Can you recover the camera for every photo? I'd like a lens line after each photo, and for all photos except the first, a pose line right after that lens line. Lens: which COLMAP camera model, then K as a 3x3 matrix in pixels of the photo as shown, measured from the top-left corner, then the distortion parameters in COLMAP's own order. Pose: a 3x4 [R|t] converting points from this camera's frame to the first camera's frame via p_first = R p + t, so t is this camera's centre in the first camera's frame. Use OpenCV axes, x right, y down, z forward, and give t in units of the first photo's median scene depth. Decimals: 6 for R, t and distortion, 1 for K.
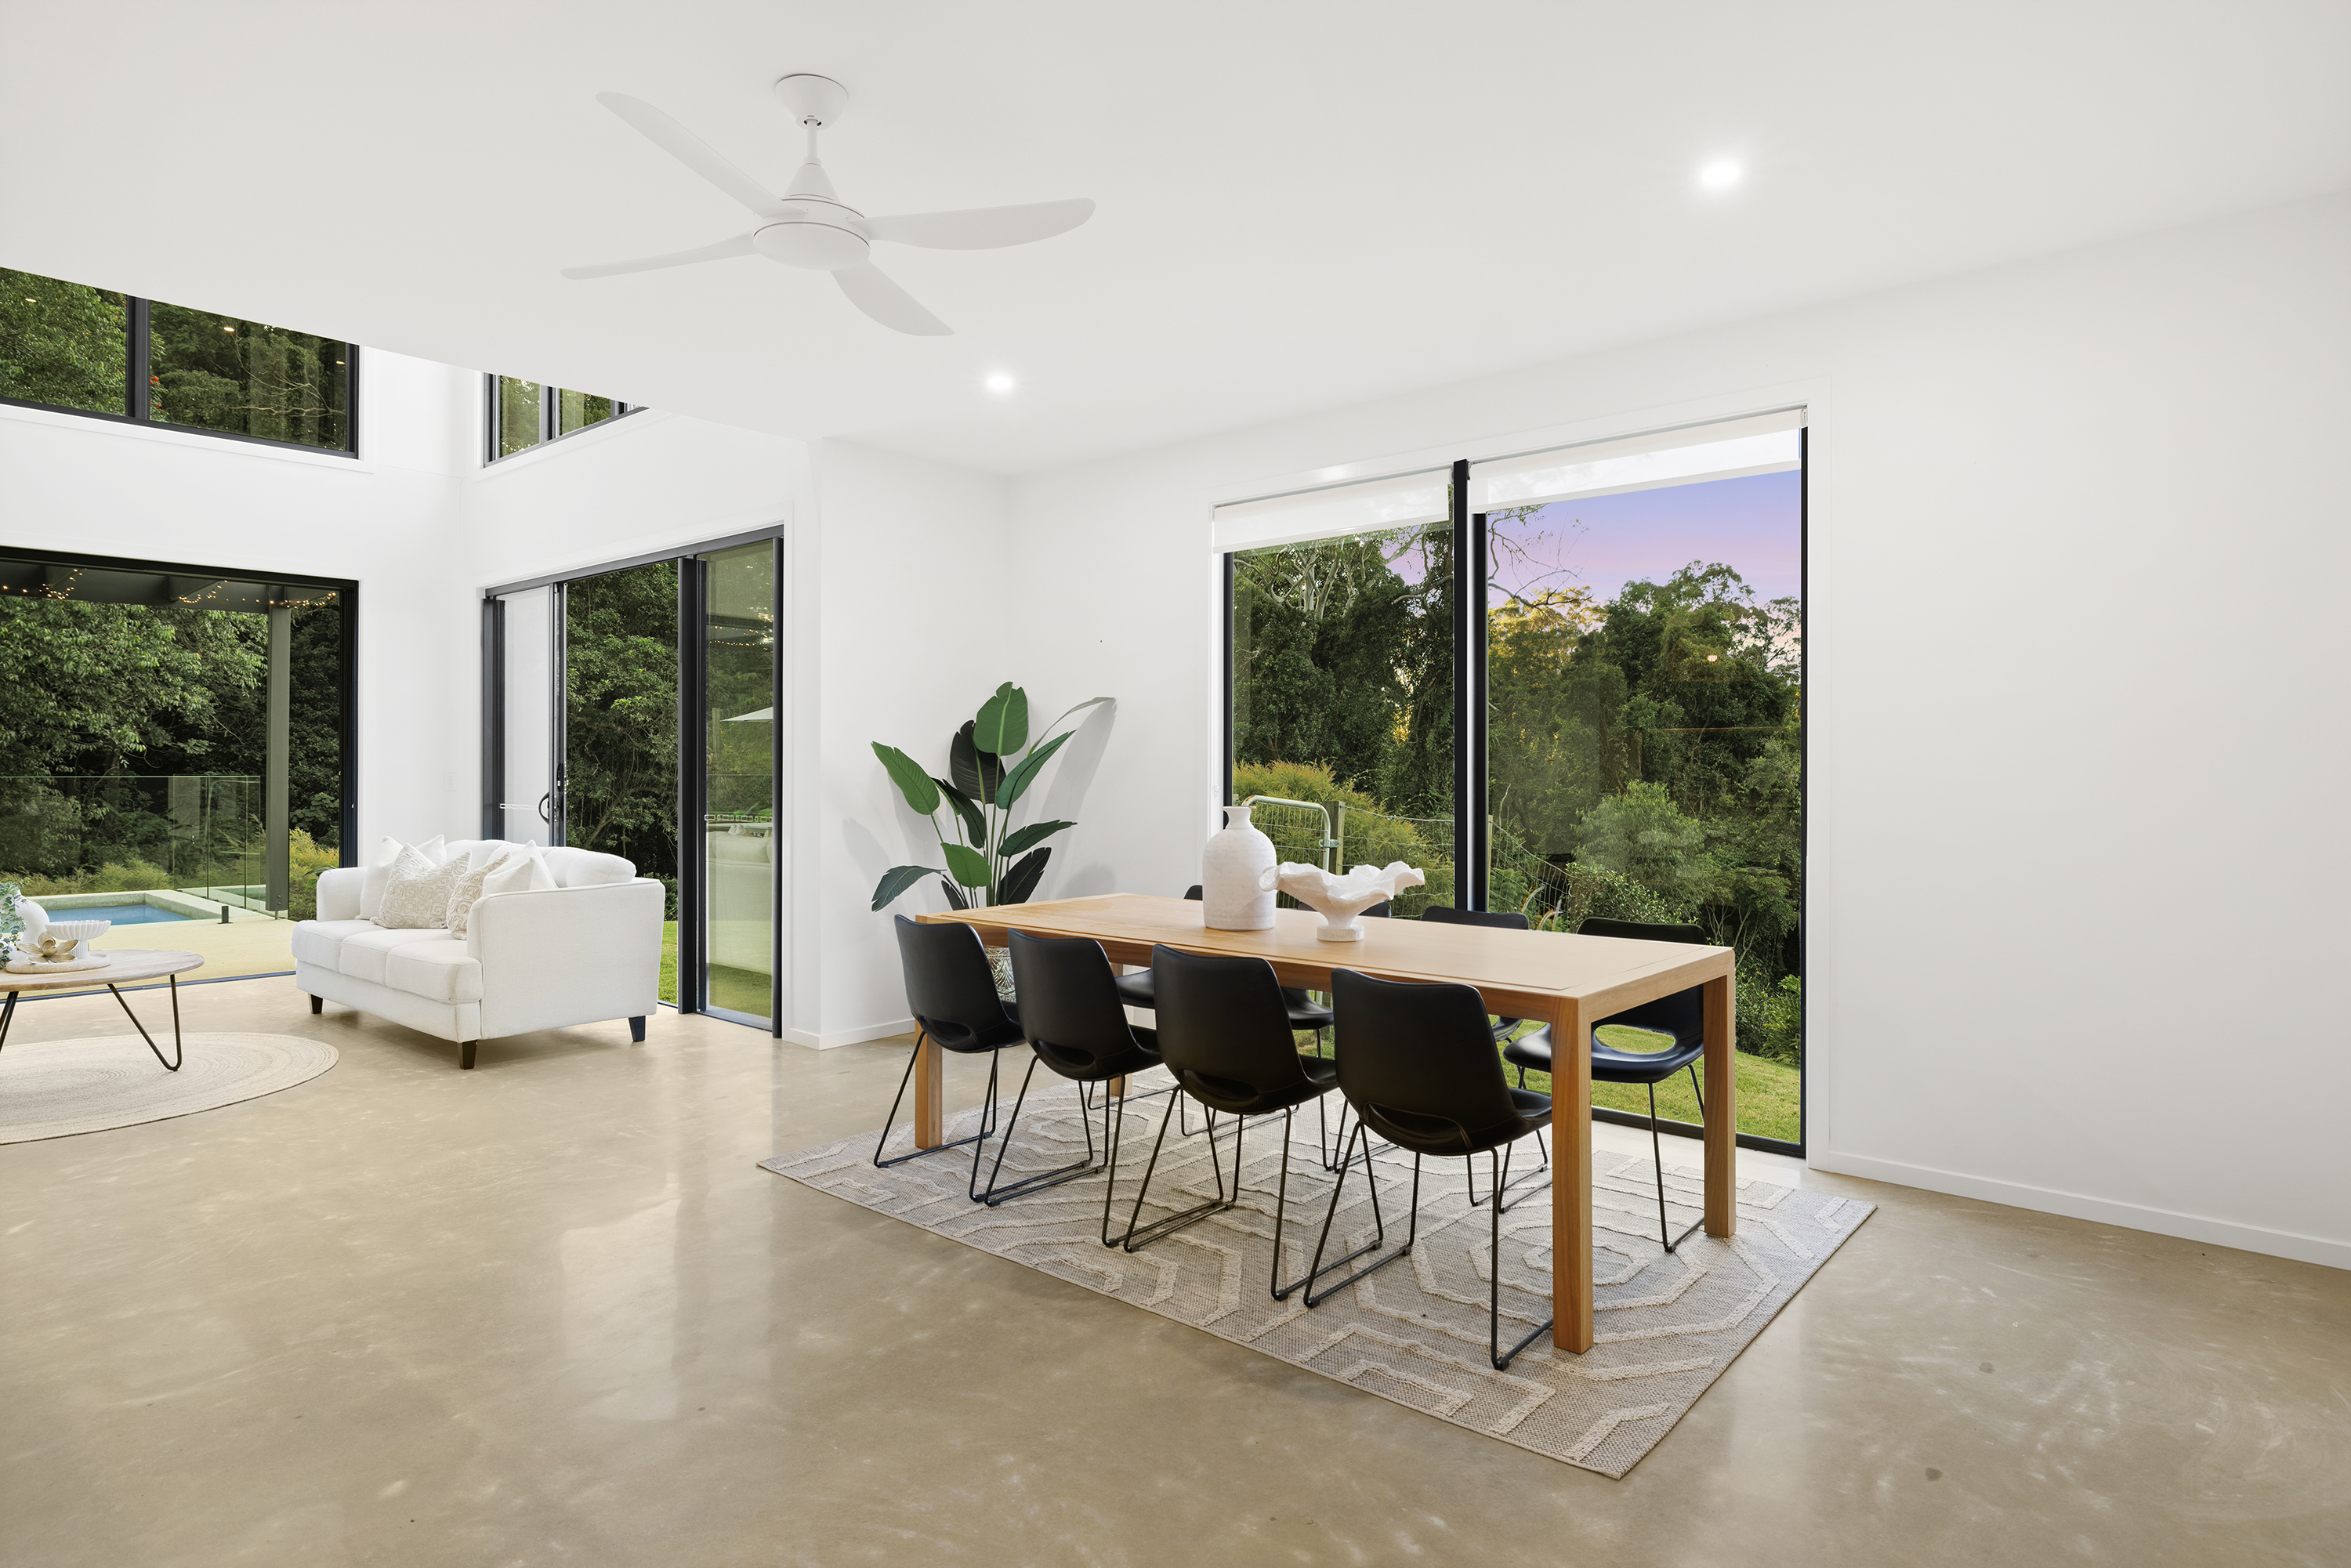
lens RADIAL K [[1260.7, 0, 1164.9], [0, 1260.7, 774.3], [0, 0, 1]] dist [-0.005690, -0.000878]
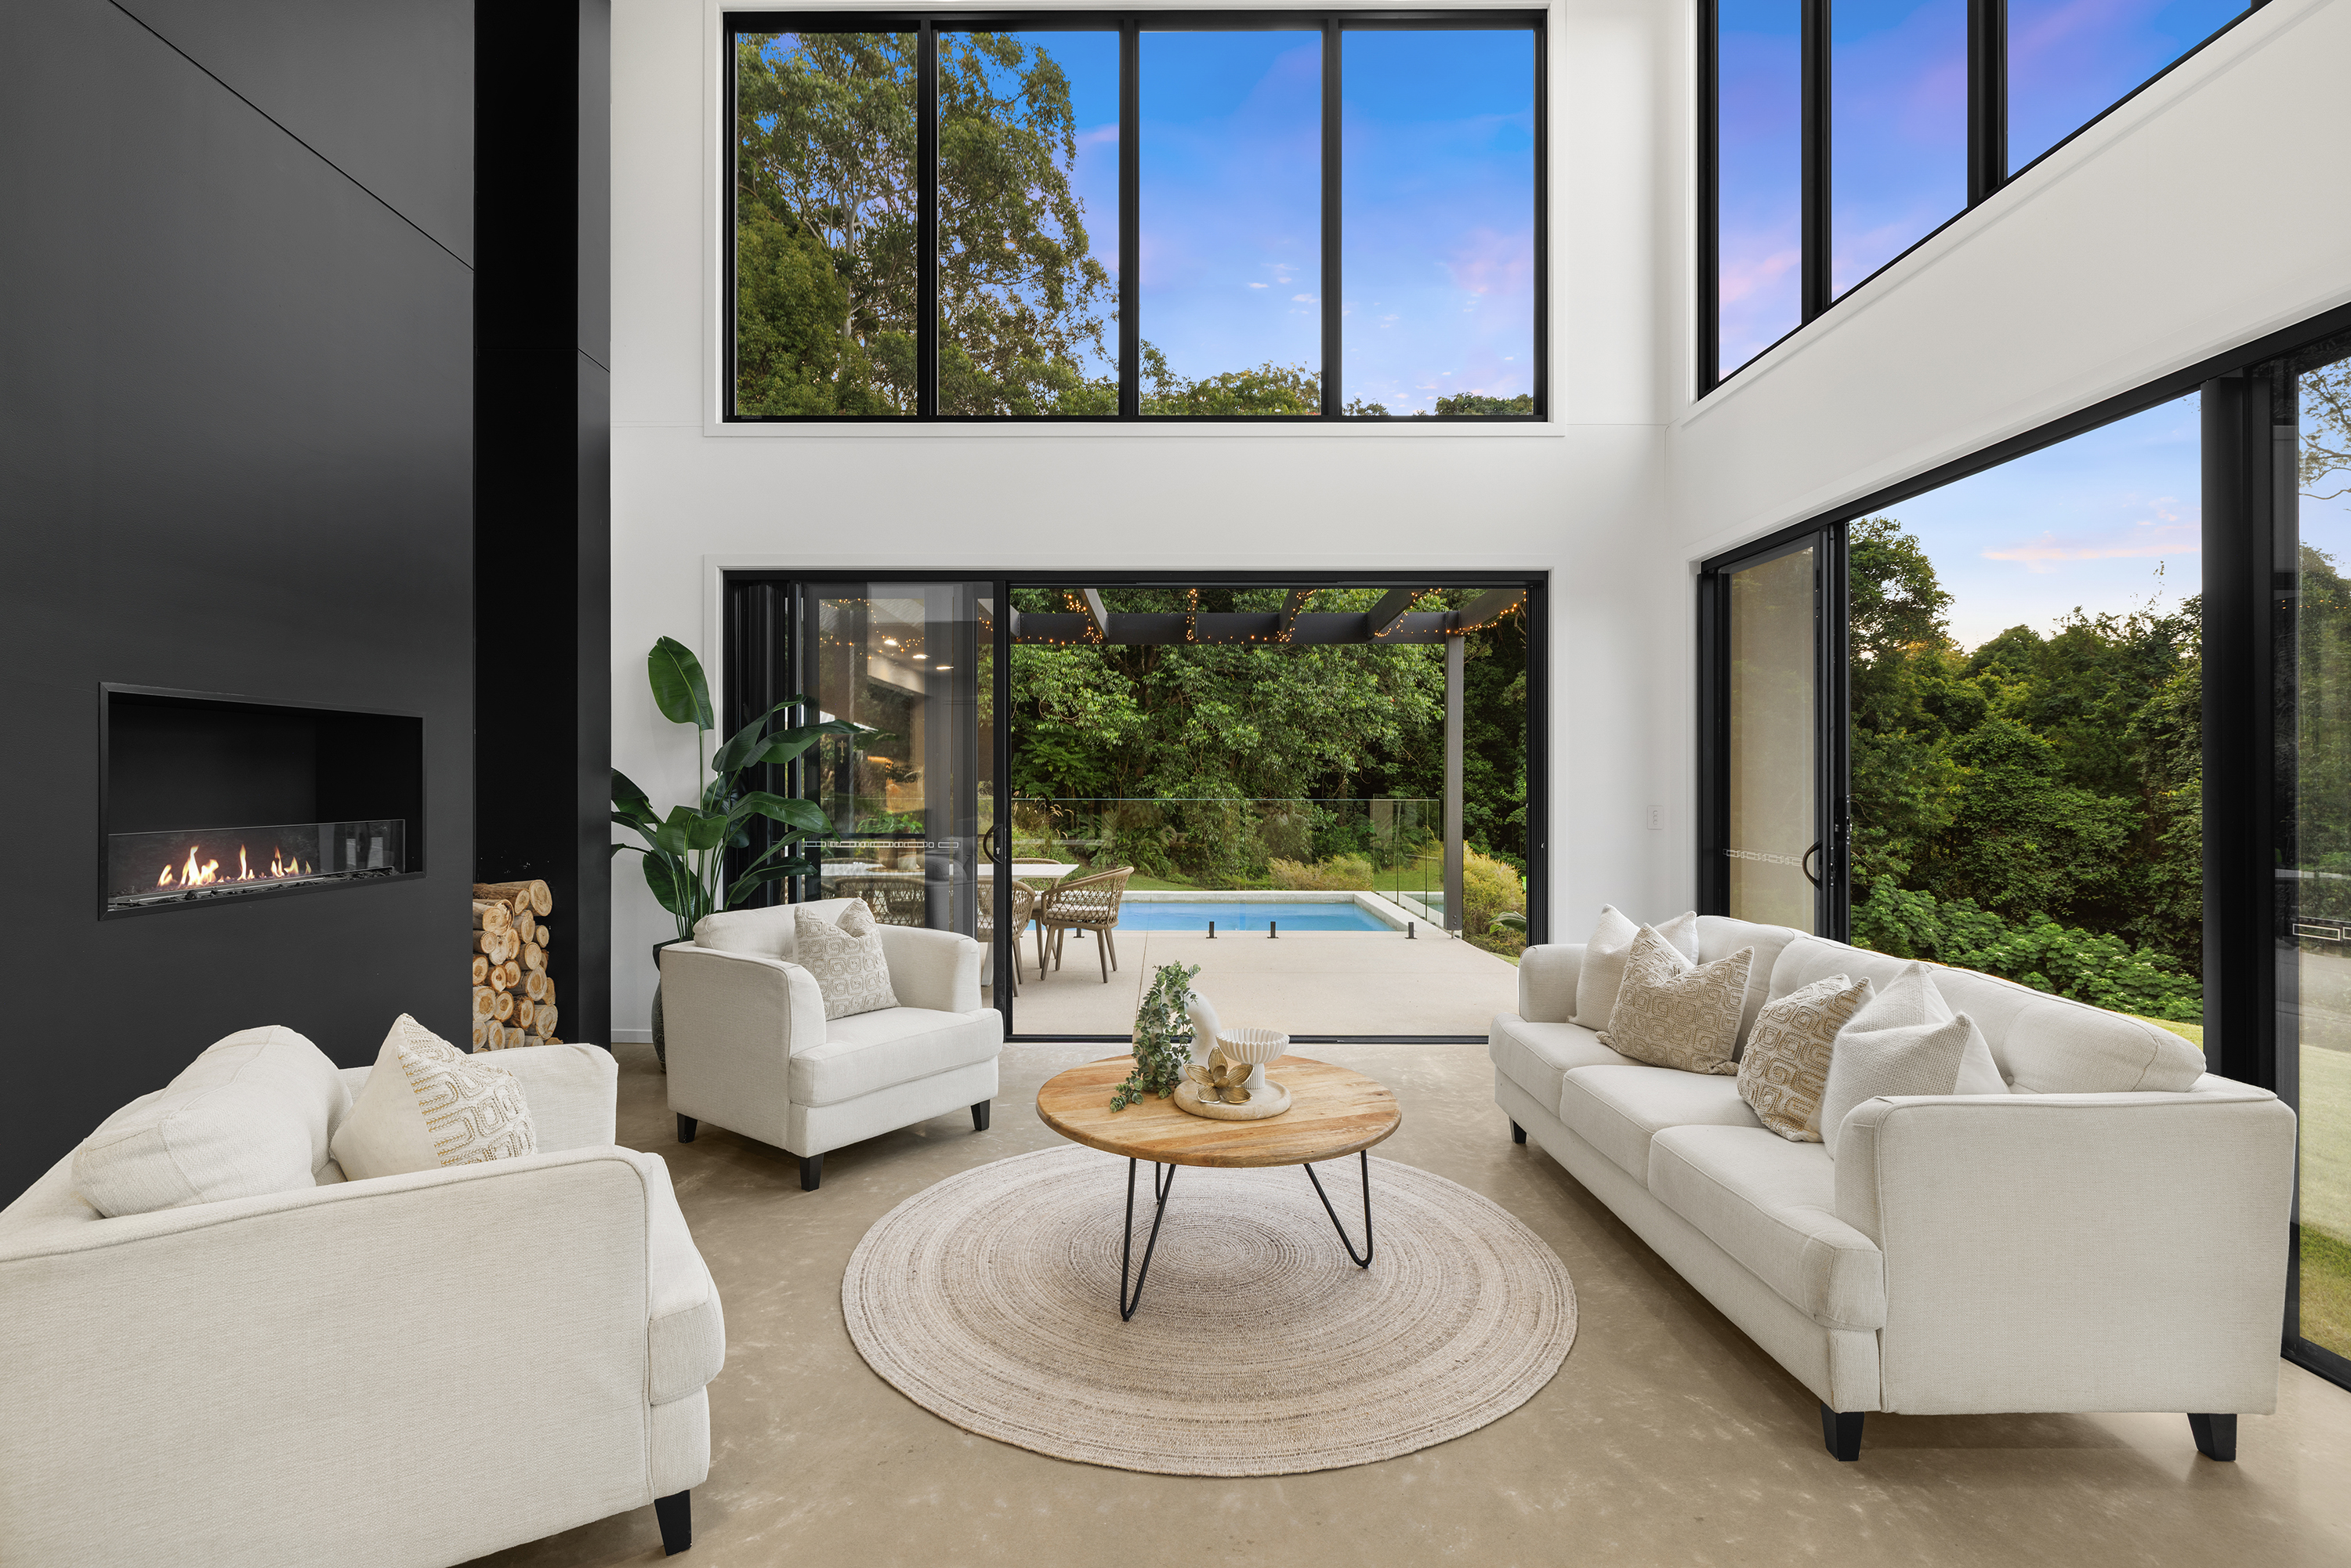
lens RADIAL K [[1067.0, 0, 1181.5], [0, 1067.0, 776.6], [0, 0, 1]] dist [-0.009810, 0.000162]
pose [[0.659556, -0.004748, -0.751640, -0.384079], [-0.001948, 0.999966, -0.008026, -0.019201], [0.751653, 0.006758, 0.659524, 0.501546]]
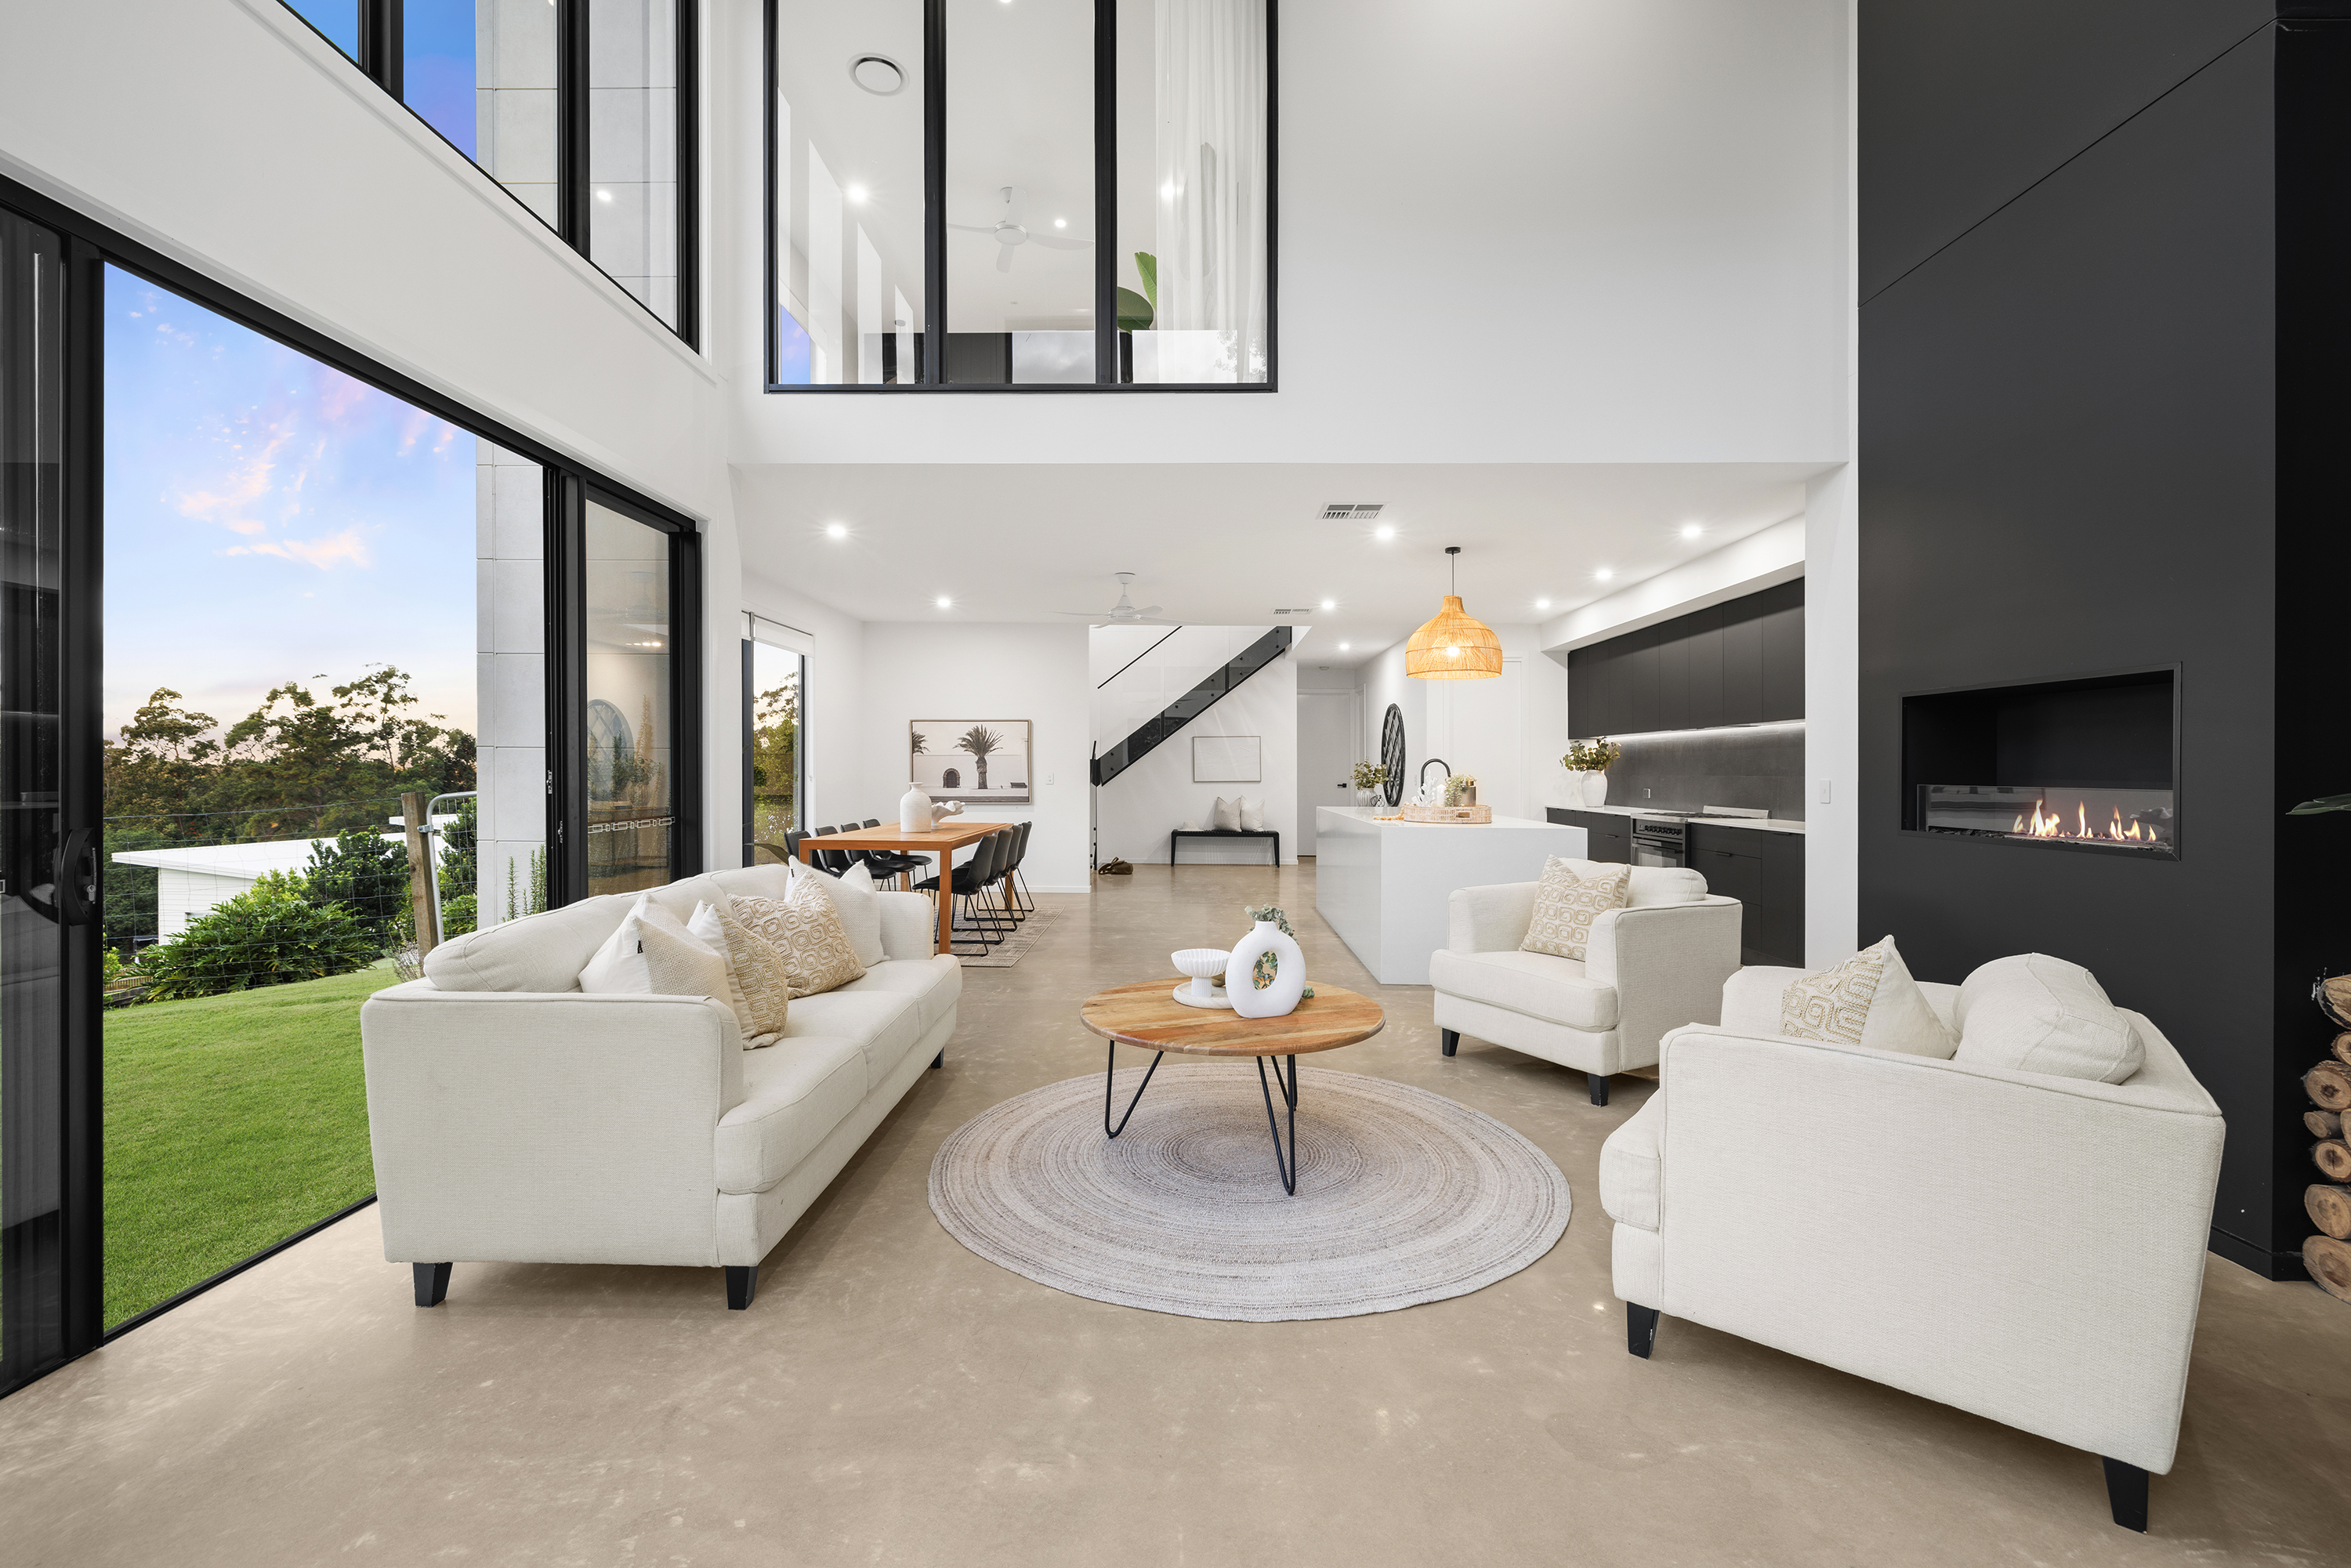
lens RADIAL K [[1050.3, 0, 1179.8], [0, 1050.3, 770.8], [0, 0, 1]] dist [-0.001286, -0.000458]
pose [[-0.635377, -0.008694, 0.772153, -0.991274], [-0.006184, 0.999962, 0.006170, -0.011958], [-0.772177, -0.000855, -0.635406, 1.063024]]
